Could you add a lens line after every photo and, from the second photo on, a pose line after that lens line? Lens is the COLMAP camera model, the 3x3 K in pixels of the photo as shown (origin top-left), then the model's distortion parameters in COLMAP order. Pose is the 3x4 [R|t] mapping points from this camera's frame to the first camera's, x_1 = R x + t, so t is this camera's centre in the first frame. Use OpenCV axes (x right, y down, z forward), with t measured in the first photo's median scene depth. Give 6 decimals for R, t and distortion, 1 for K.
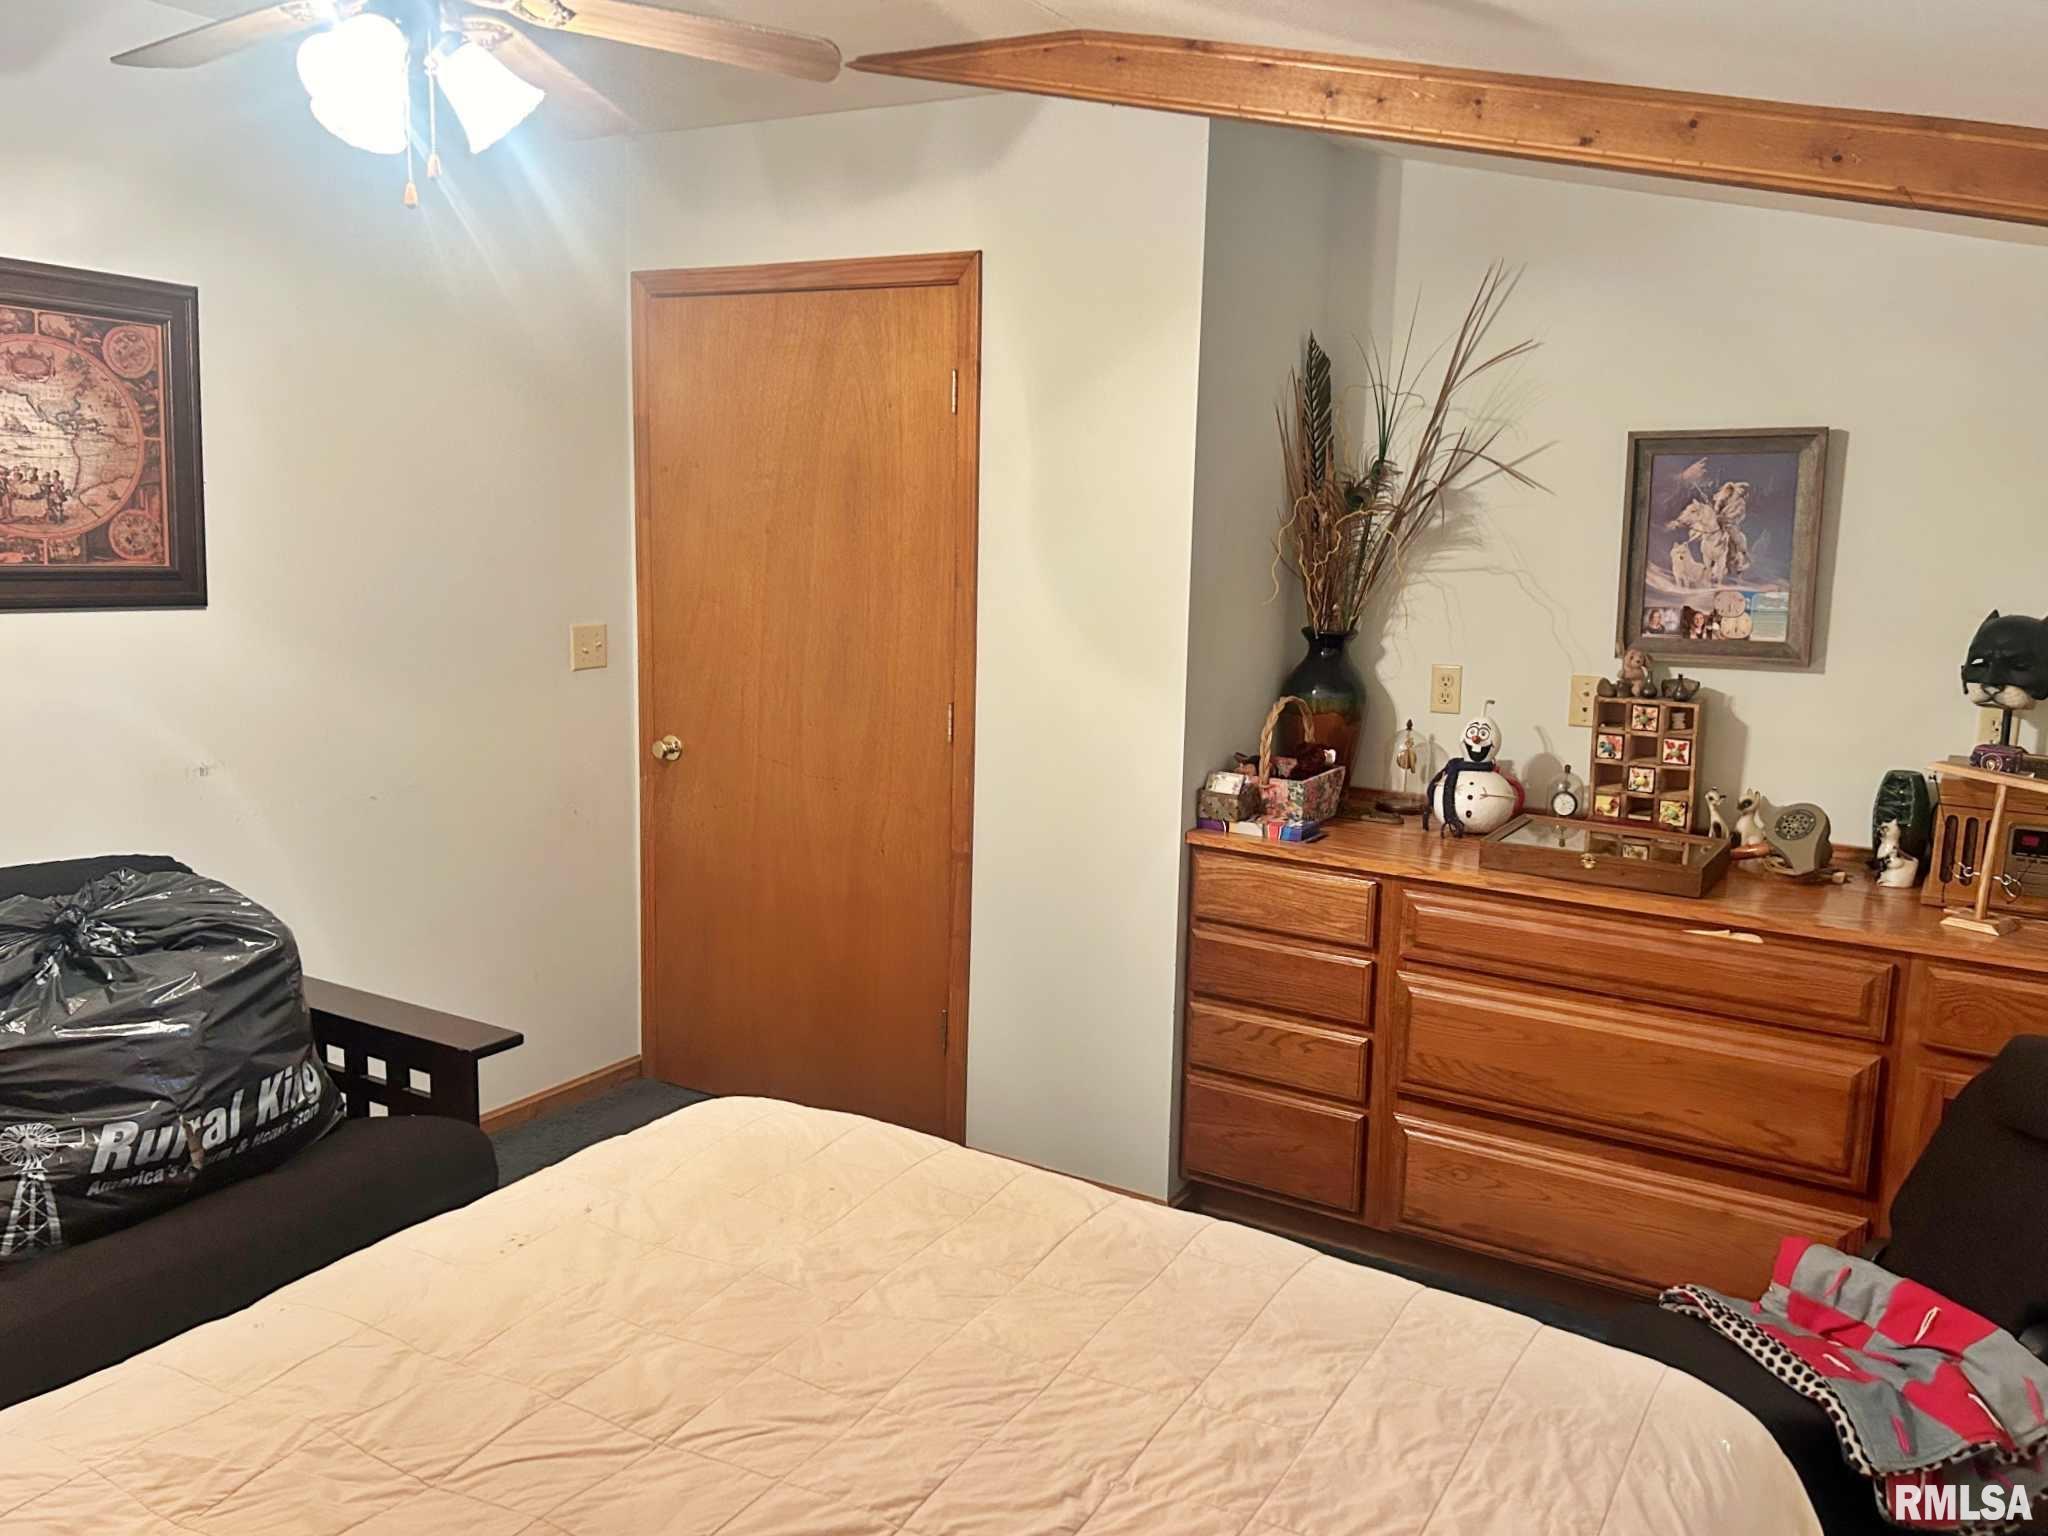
lens RADIAL K [[1557.5, 0, 1033.7], [0, 1557.5, 754.9], [0, 0, 1]] dist [0.052019, -0.066479]
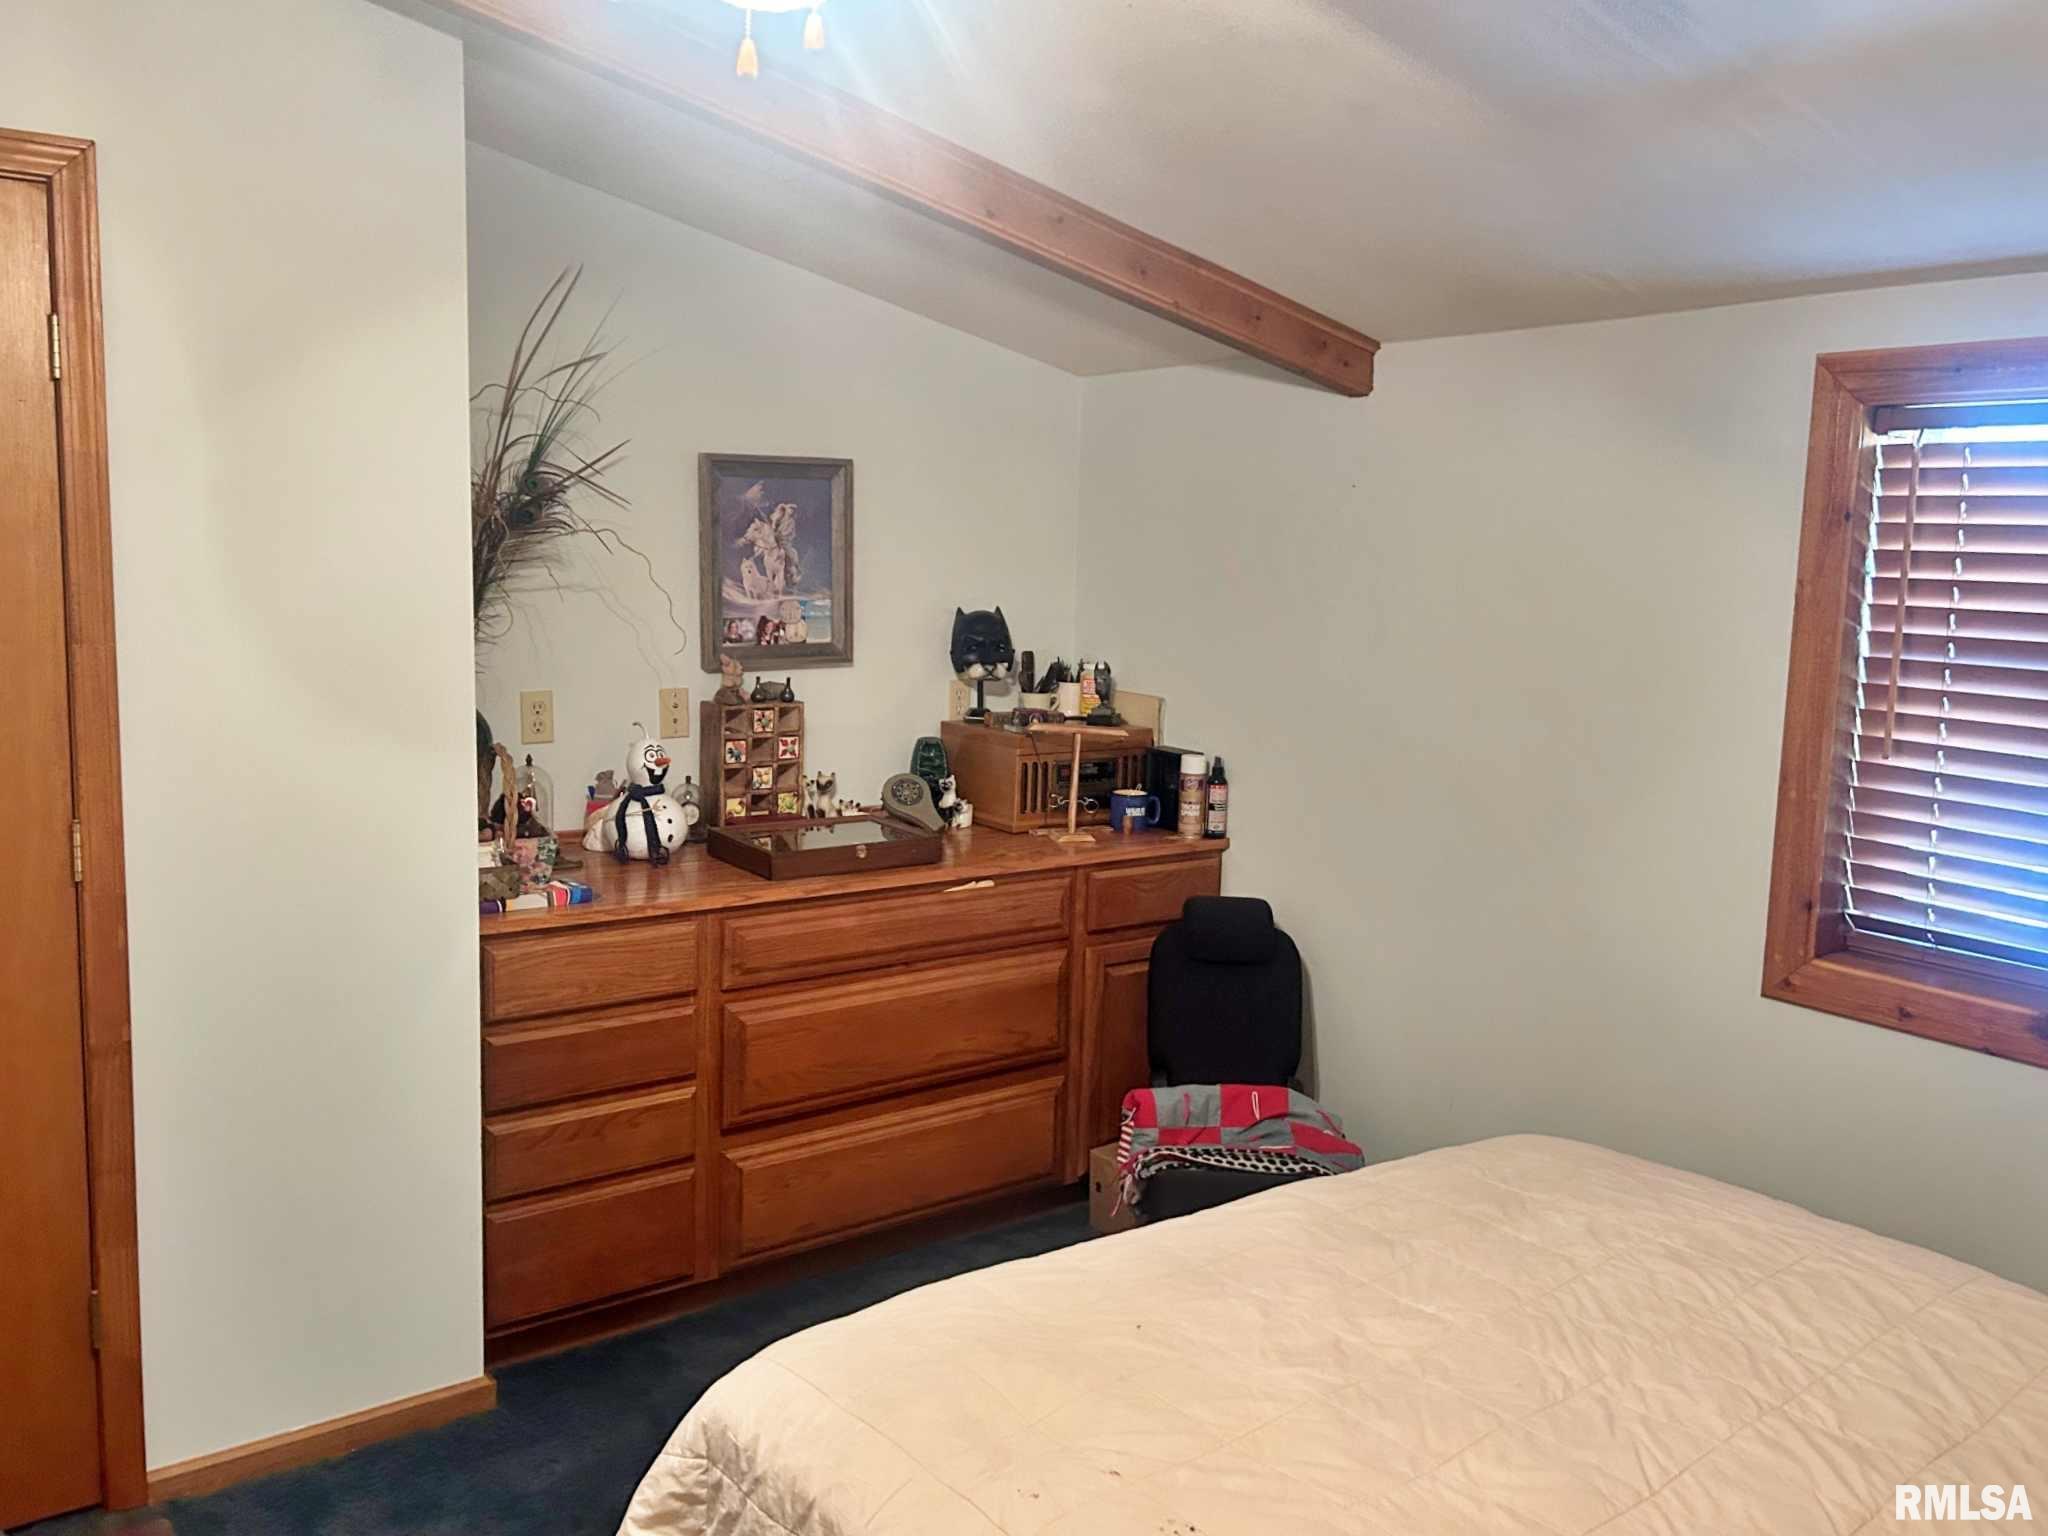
lens RADIAL K [[1612.9, 0, 1024.8], [0, 1612.9, 750.4], [0, 0, 1]] dist [0.066490, -0.001553]
pose [[0.379199, -0.128066, 0.916410, -0.569926], [0.129442, 0.987979, 0.084507, -0.074918], [-0.916217, 0.086577, 0.391218, 0.405274]]
